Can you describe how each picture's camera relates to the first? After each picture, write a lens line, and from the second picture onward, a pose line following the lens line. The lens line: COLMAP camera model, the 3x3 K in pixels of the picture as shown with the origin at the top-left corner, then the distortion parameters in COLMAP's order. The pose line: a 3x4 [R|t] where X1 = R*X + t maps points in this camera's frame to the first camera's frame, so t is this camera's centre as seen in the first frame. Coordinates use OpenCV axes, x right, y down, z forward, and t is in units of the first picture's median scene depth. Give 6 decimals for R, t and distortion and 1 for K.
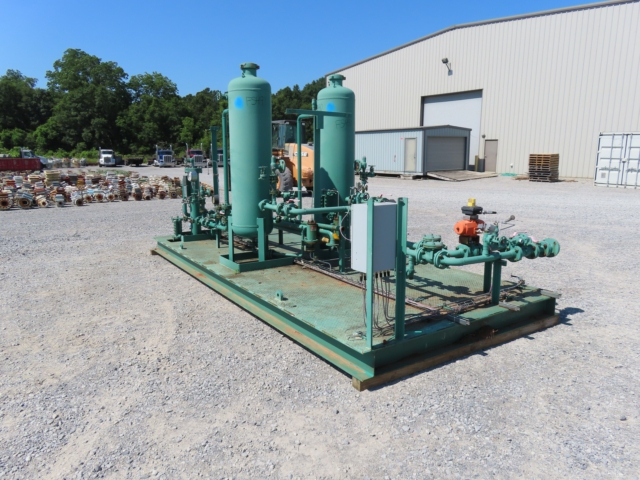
lens RADIAL K [[466.0, 0, 323.0], [0, 466.0, 240.1], [0, 0, 1]] dist [-0.002276, 0.003171]
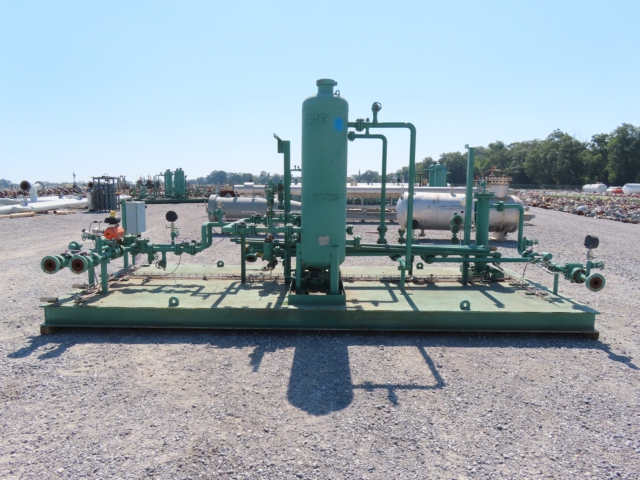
lens RADIAL K [[474.4, 0, 320.0], [0, 474.4, 240.0], [0, 0, 1]] dist [-0.011394, -0.006992]
pose [[-0.557087, 0.105591, -0.823714, 0.156482], [-0.154798, 0.961296, 0.227919, -0.056909], [0.815900, 0.254480, -0.519180, 0.313824]]
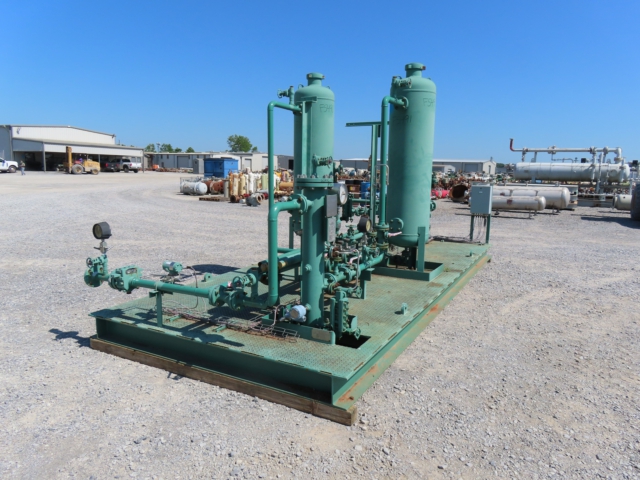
lens RADIAL K [[466.0, 0, 323.0], [0, 466.0, 240.1], [0, 0, 1]] dist [-0.002276, 0.003171]
pose [[-0.464831, -0.145945, 0.873288, -0.178653], [0.147113, 0.959880, 0.238721, -0.053725], [-0.873092, 0.239437, -0.424712, 0.307832]]
